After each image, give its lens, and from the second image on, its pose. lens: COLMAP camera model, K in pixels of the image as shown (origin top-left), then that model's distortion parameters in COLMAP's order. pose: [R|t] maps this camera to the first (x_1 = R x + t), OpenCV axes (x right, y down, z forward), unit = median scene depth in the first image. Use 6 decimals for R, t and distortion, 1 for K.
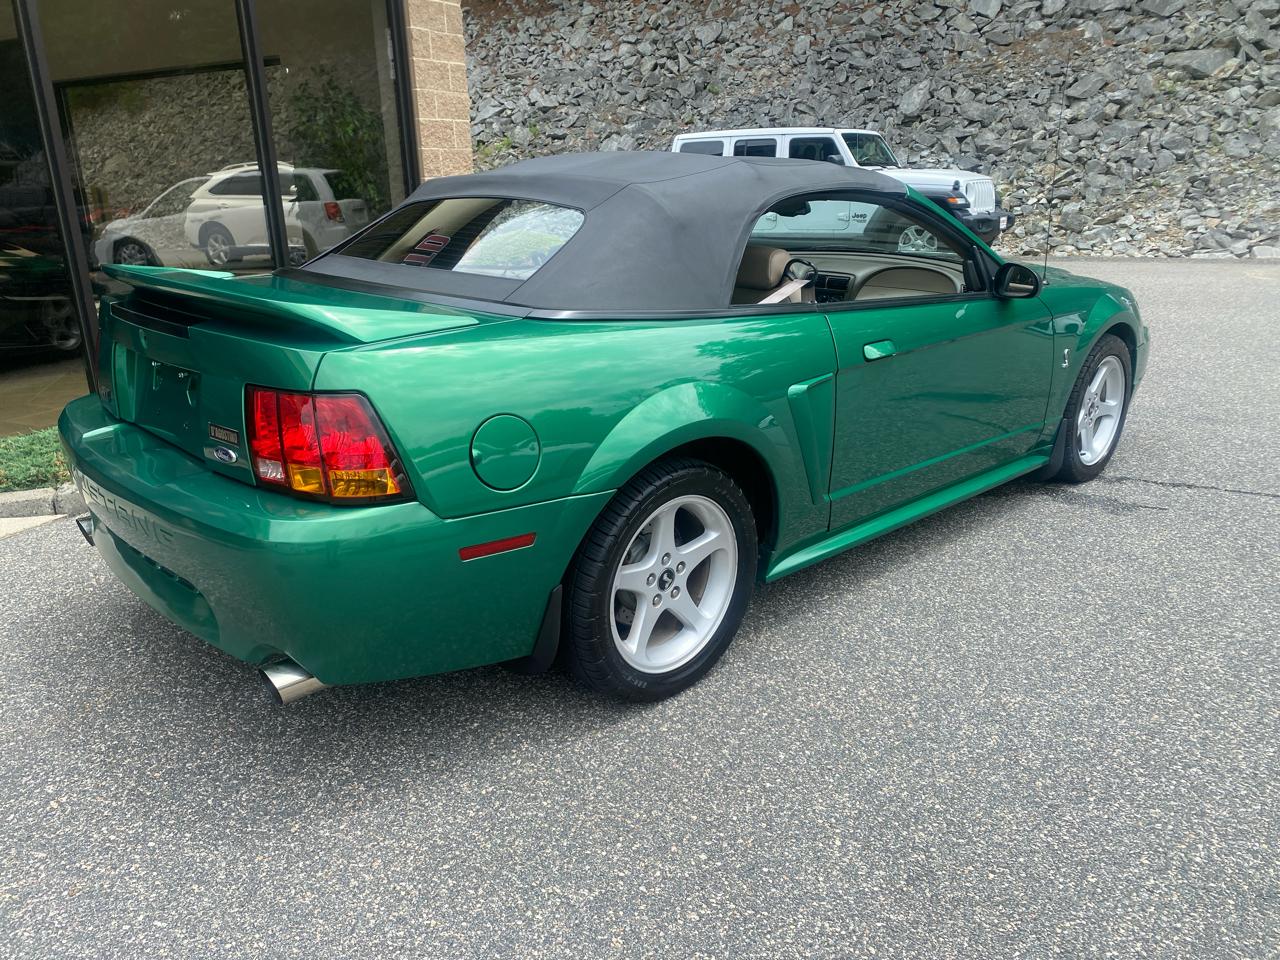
lens RADIAL K [[975.8, 0, 634.5], [0, 975.8, 478.2], [0, 0, 1]] dist [0.013677, -0.005086]
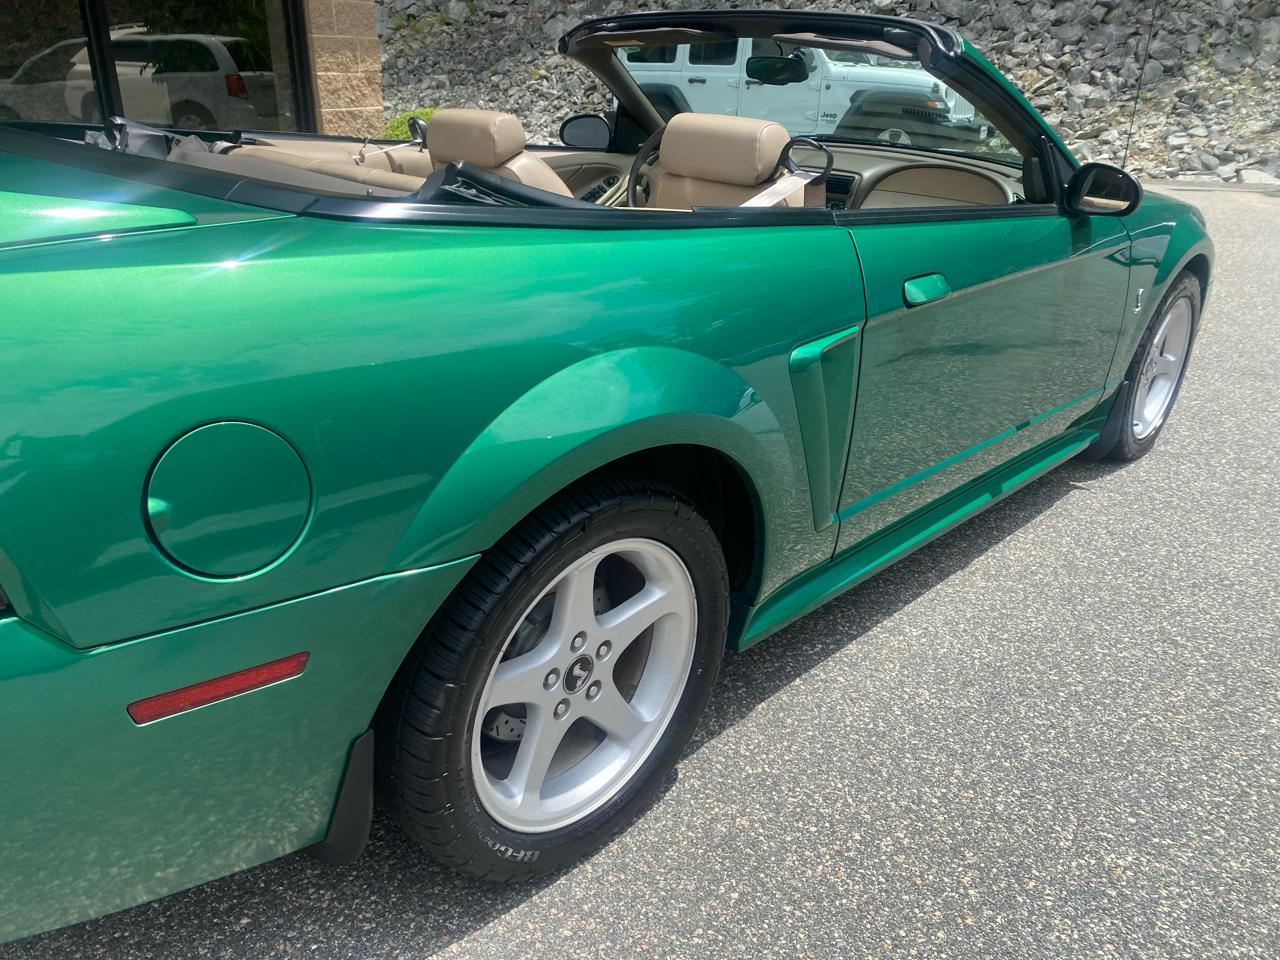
lens RADIAL K [[978.0, 0, 640.0], [0, 978.0, 480.0], [0, 0, 1]] dist [0.005172, -0.001345]
pose [[0.997669, 0.021592, 0.064725, 0.023507], [-0.027576, 0.995282, 0.093028, -0.056275], [-0.062411, -0.094596, 0.993557, 0.332042]]
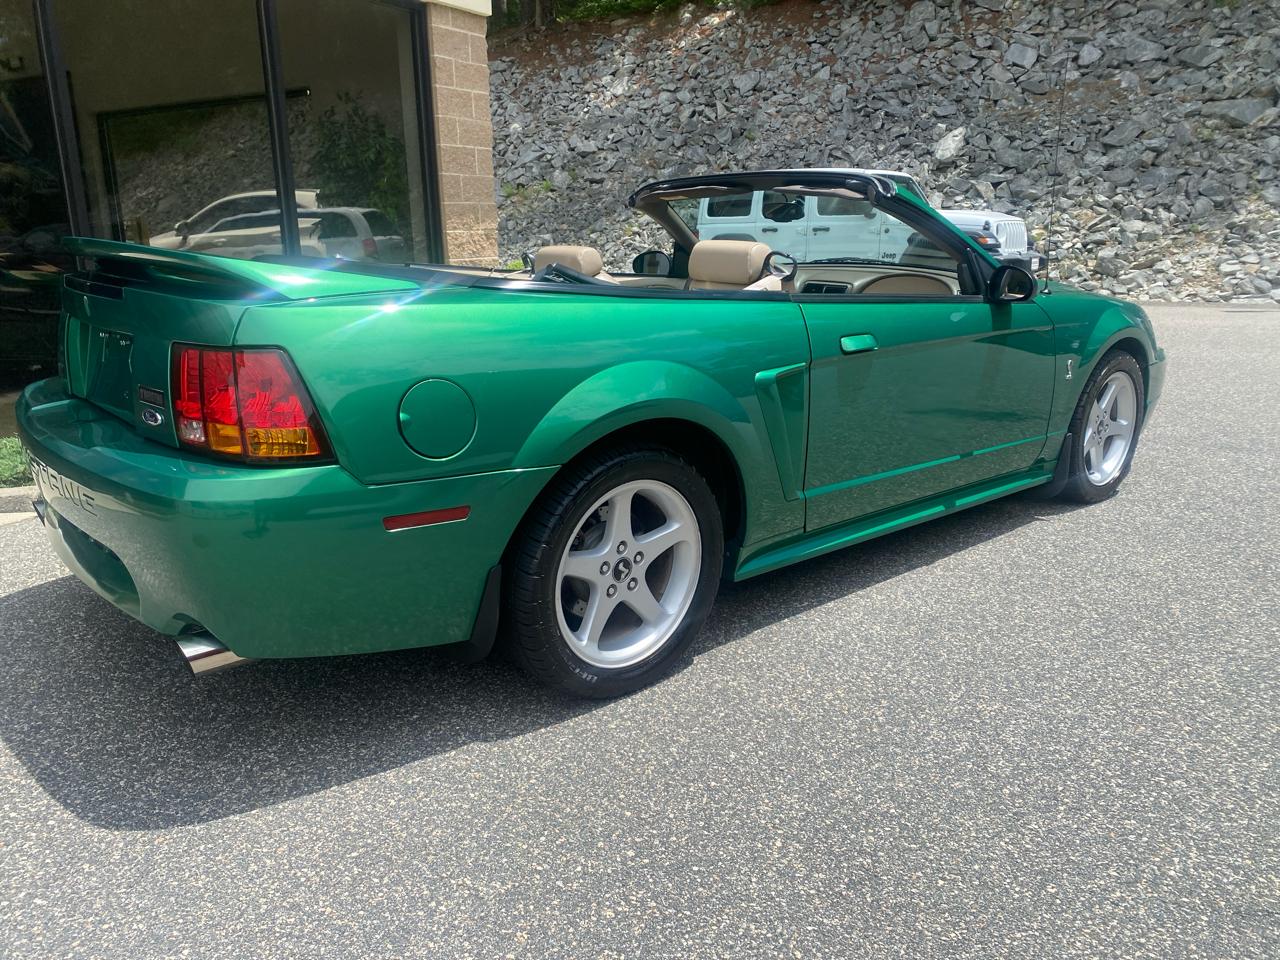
lens RADIAL K [[976.0, 0, 643.8], [0, 976.0, 473.3], [0, 0, 1]] dist [0.015887, -0.009976]
pose [[0.999260, 0.019826, -0.032965, 0.066850], [-0.021589, 0.998307, -0.054016, 0.048701], [0.031839, 0.054688, 0.997996, 0.034606]]
